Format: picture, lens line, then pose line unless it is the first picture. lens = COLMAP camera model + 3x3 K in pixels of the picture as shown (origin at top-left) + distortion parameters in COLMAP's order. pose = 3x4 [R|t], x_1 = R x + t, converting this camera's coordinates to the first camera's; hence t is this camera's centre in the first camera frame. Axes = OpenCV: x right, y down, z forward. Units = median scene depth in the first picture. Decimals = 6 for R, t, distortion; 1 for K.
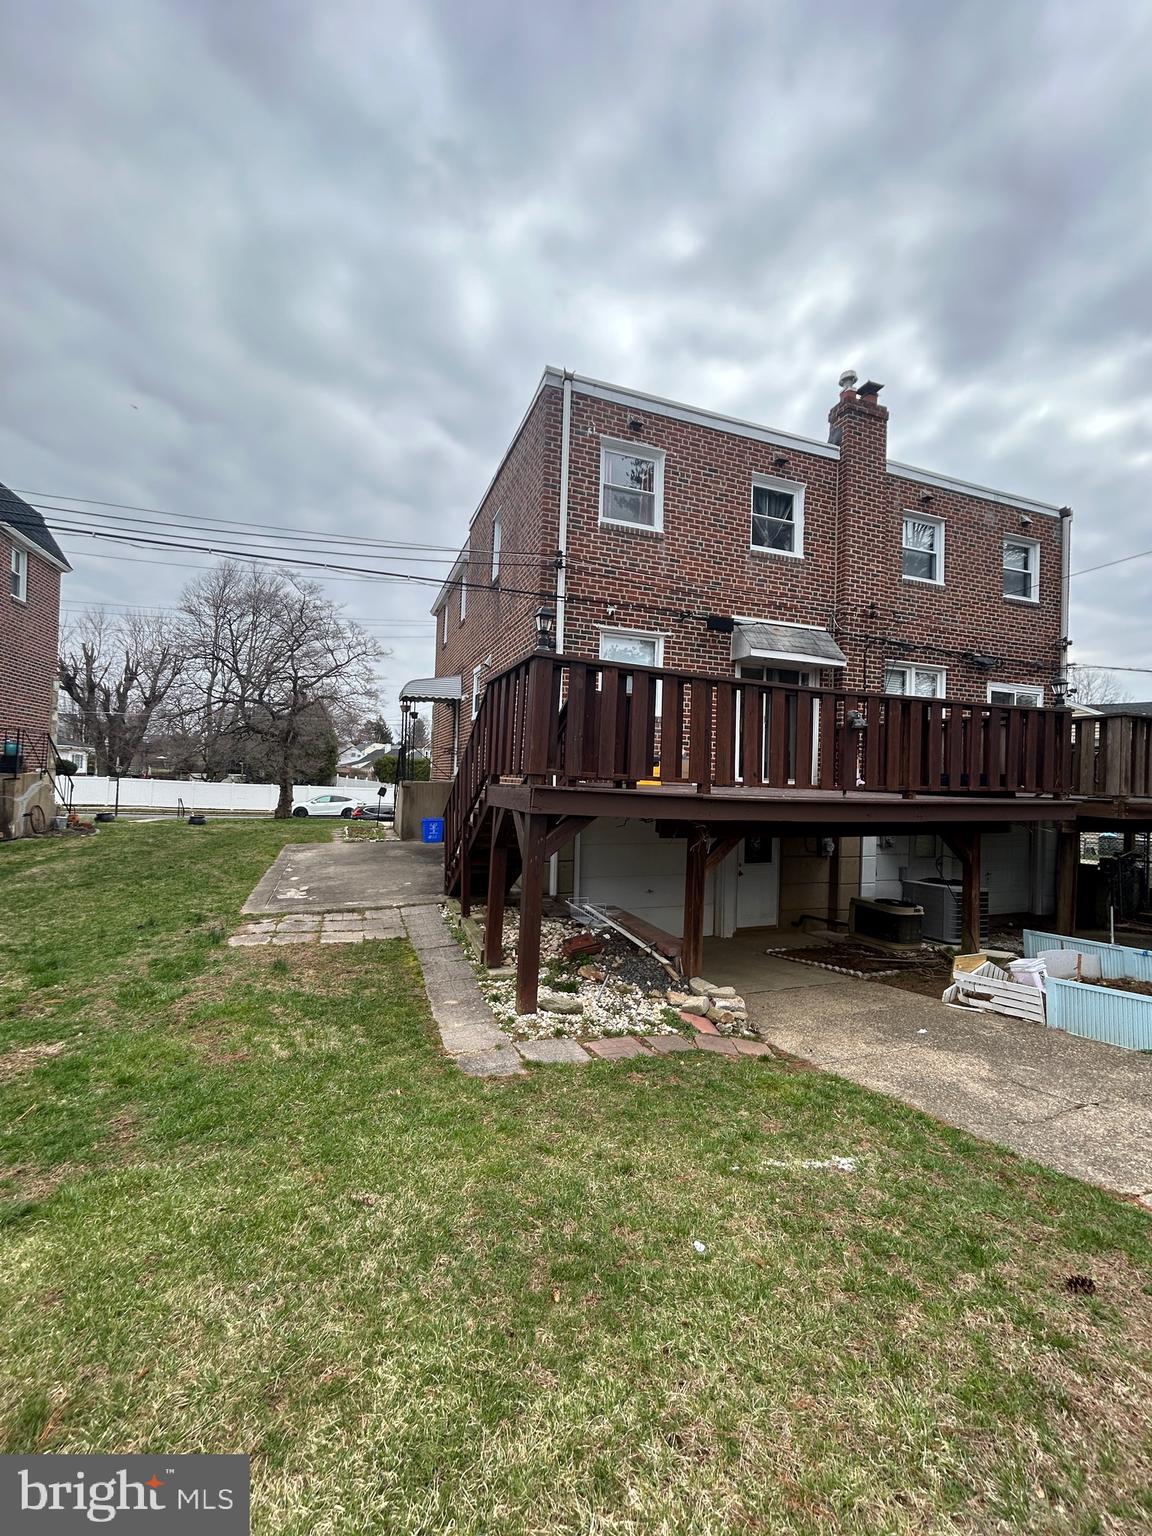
lens RADIAL K [[616.9, 0, 584.0], [0, 616.9, 768.5], [0, 0, 1]] dist [-0.003328, -0.000214]
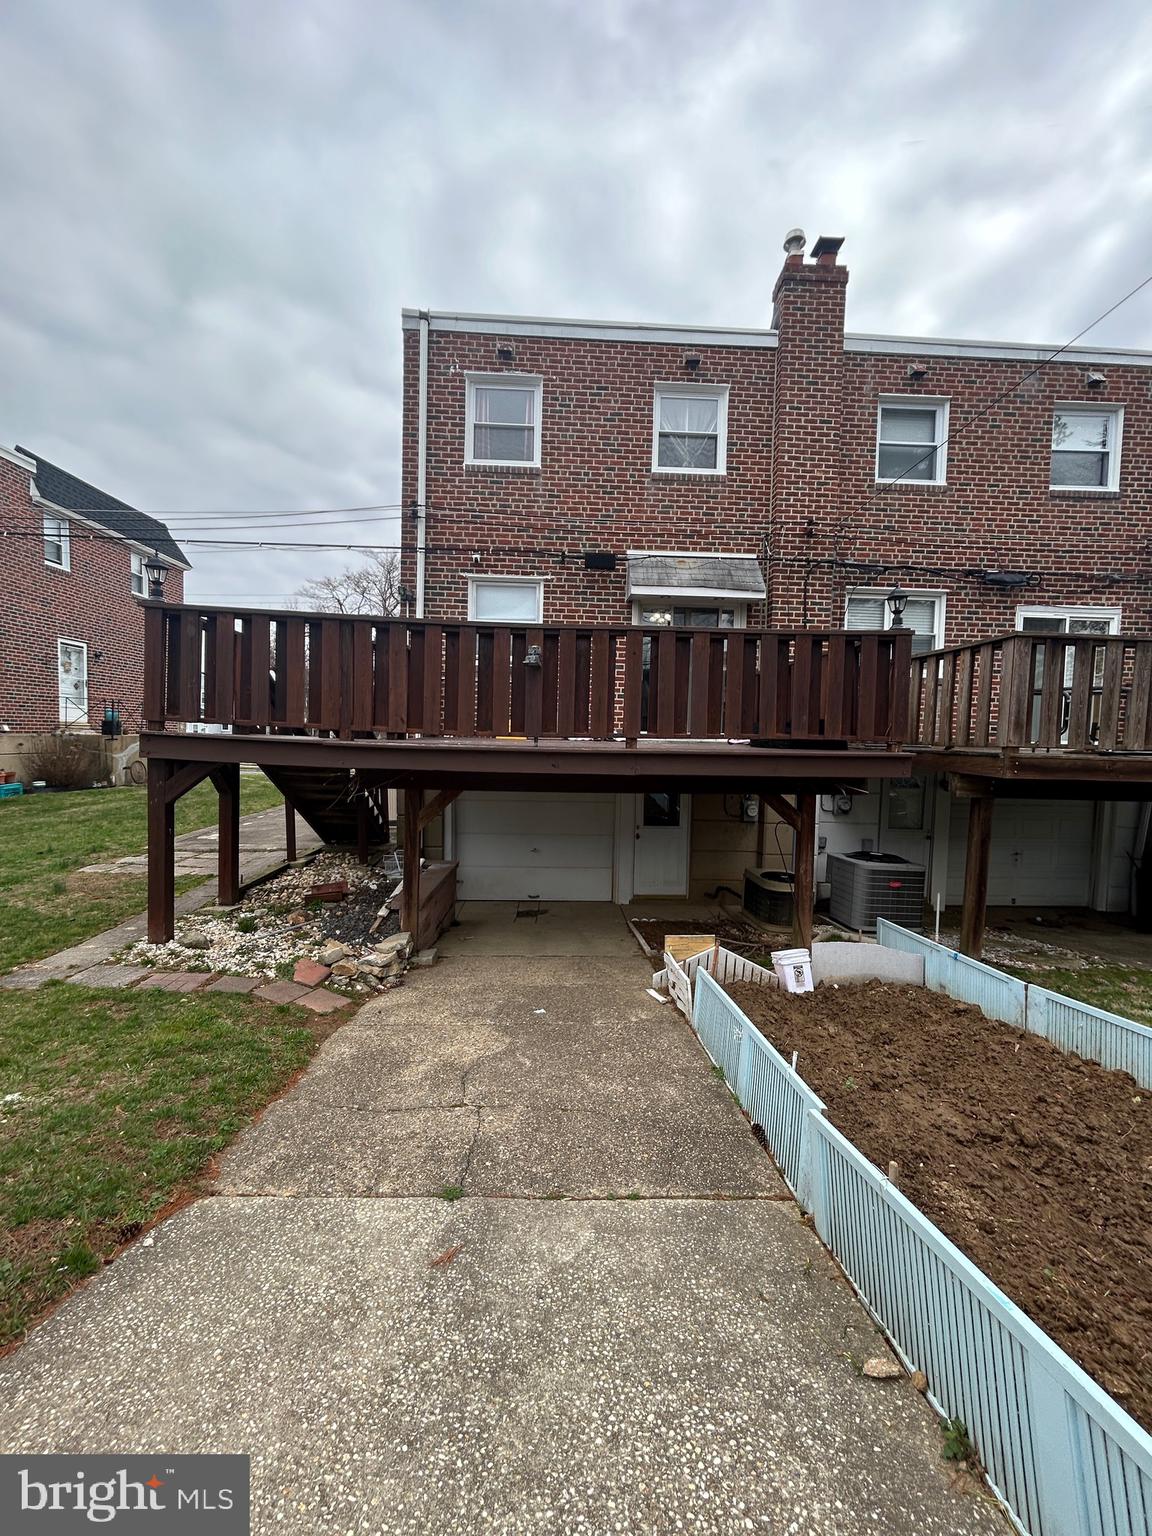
lens RADIAL K [[616.9, 0, 572.1], [0, 616.9, 768.0], [0, 0, 1]] dist [-0.003328, -0.000214]
pose [[0.950751, 0.008275, -0.309844, 0.460620], [0.008879, 0.998506, 0.053911, 0.019726], [0.309827, -0.054007, 0.949258, 0.109634]]
